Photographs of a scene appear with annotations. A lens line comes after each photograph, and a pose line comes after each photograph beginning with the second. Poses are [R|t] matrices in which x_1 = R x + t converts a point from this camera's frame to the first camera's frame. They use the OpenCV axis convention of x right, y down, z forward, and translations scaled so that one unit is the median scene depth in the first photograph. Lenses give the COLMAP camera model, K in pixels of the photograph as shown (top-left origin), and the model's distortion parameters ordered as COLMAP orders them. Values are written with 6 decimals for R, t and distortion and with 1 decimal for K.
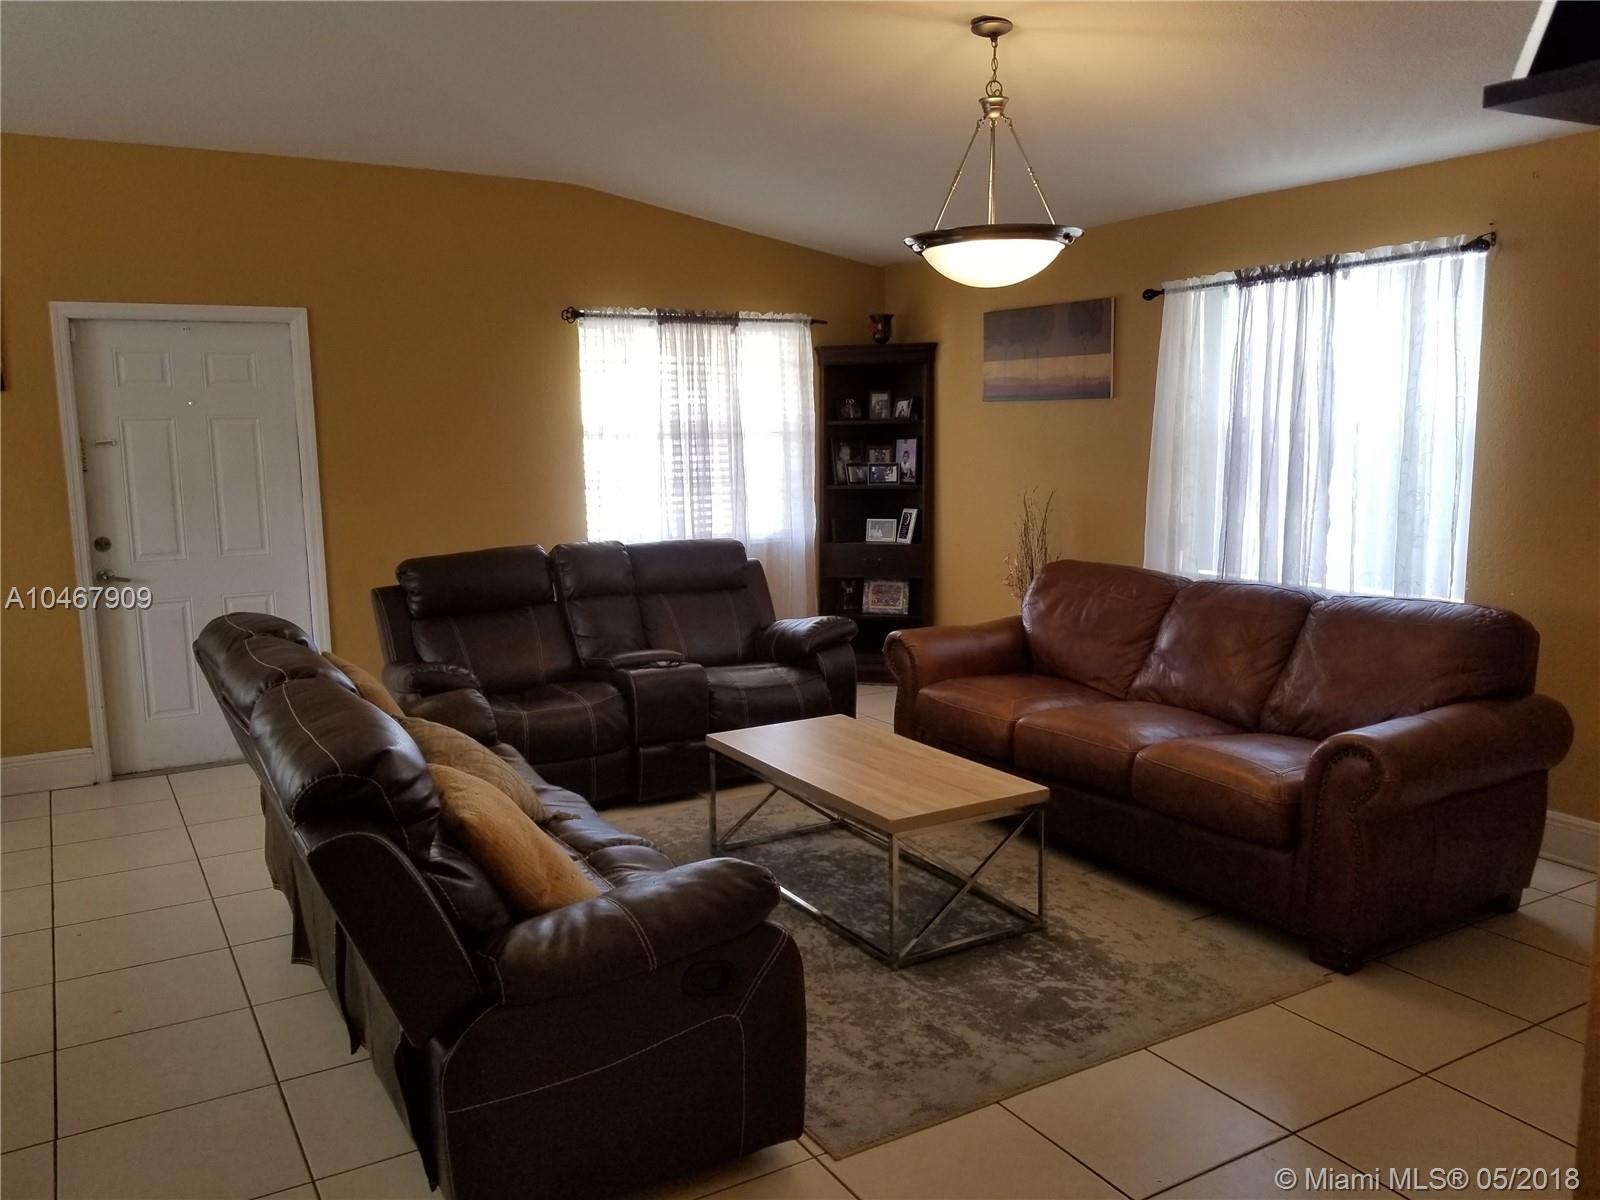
lens RADIAL K [[1279.0, 0, 800.0], [0, 1279.0, 600.0], [0, 0, 1]] dist [0.079417, -0.157295]
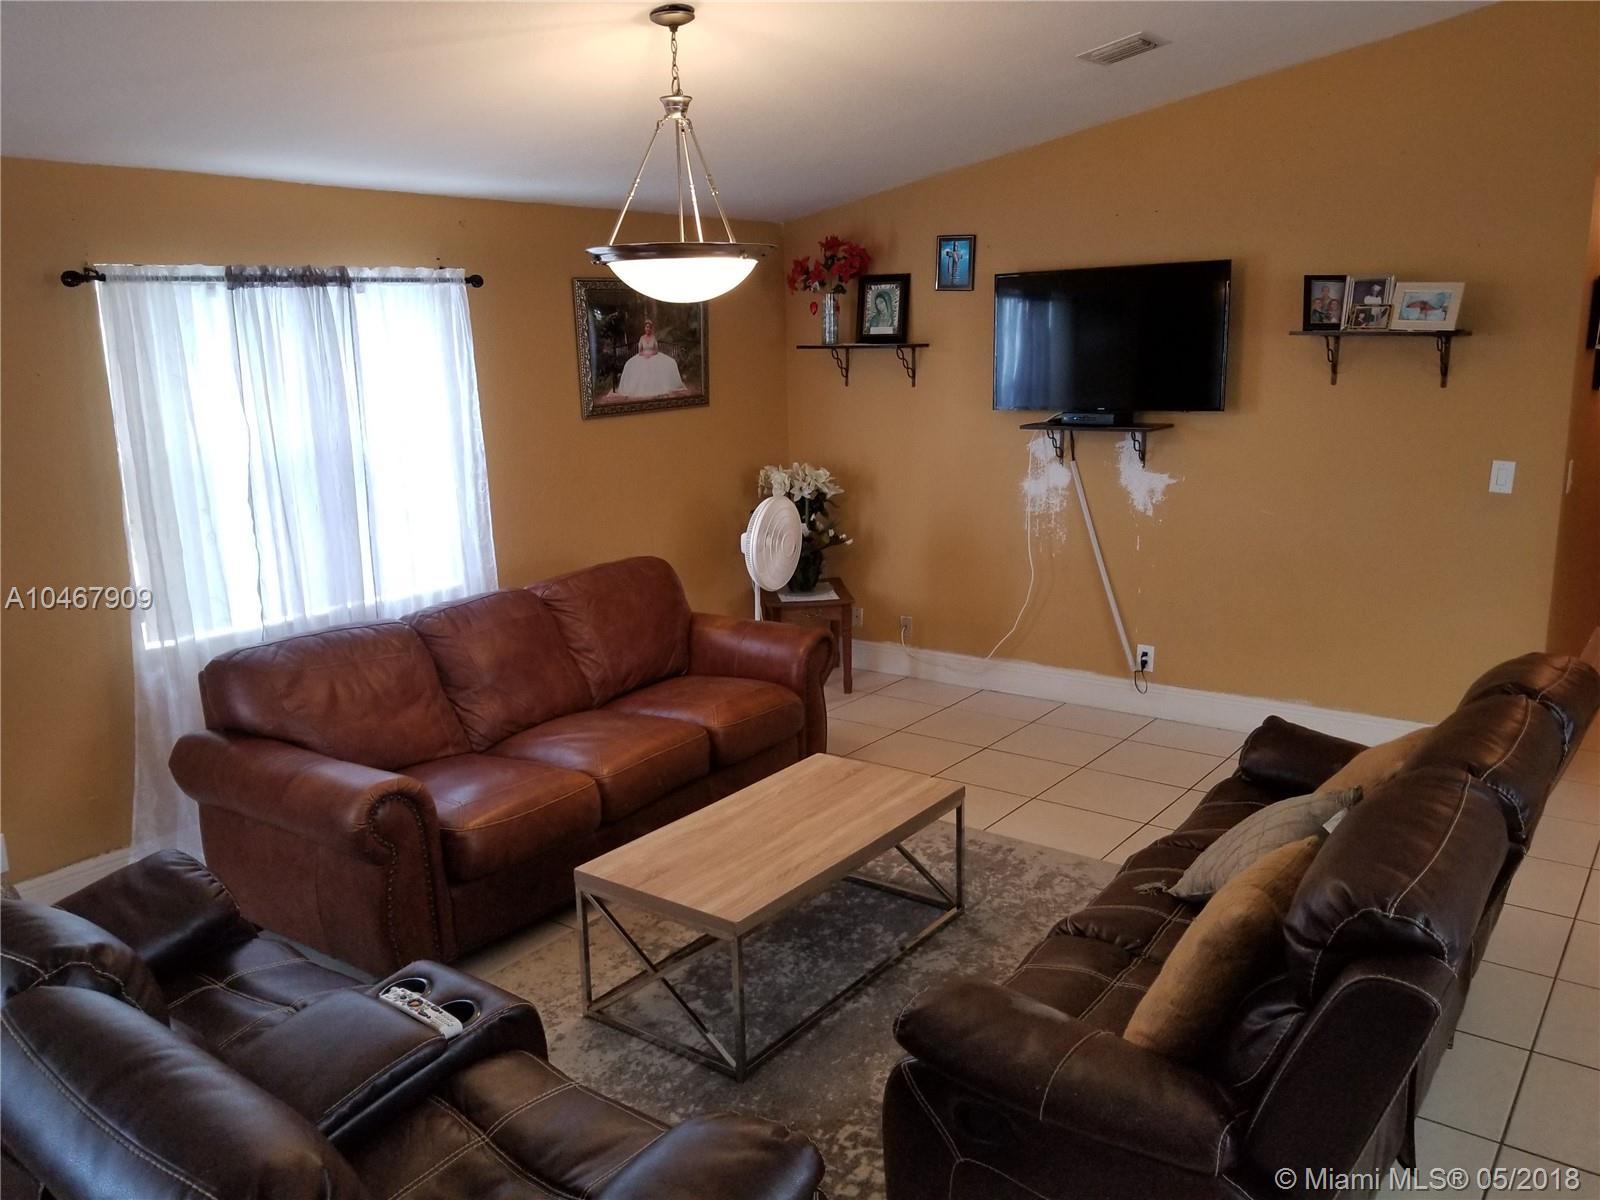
lens RADIAL K [[1210.0, 0, 800.0], [0, 1210.0, 600.0], [0, 0, 1]] dist [-0.000520, -0.000161]
pose [[-0.377074, -0.173148, 0.909854, -0.603080], [0.158087, 0.955922, 0.247431, -0.201382], [-0.912592, 0.237136, -0.333081, 1.066830]]
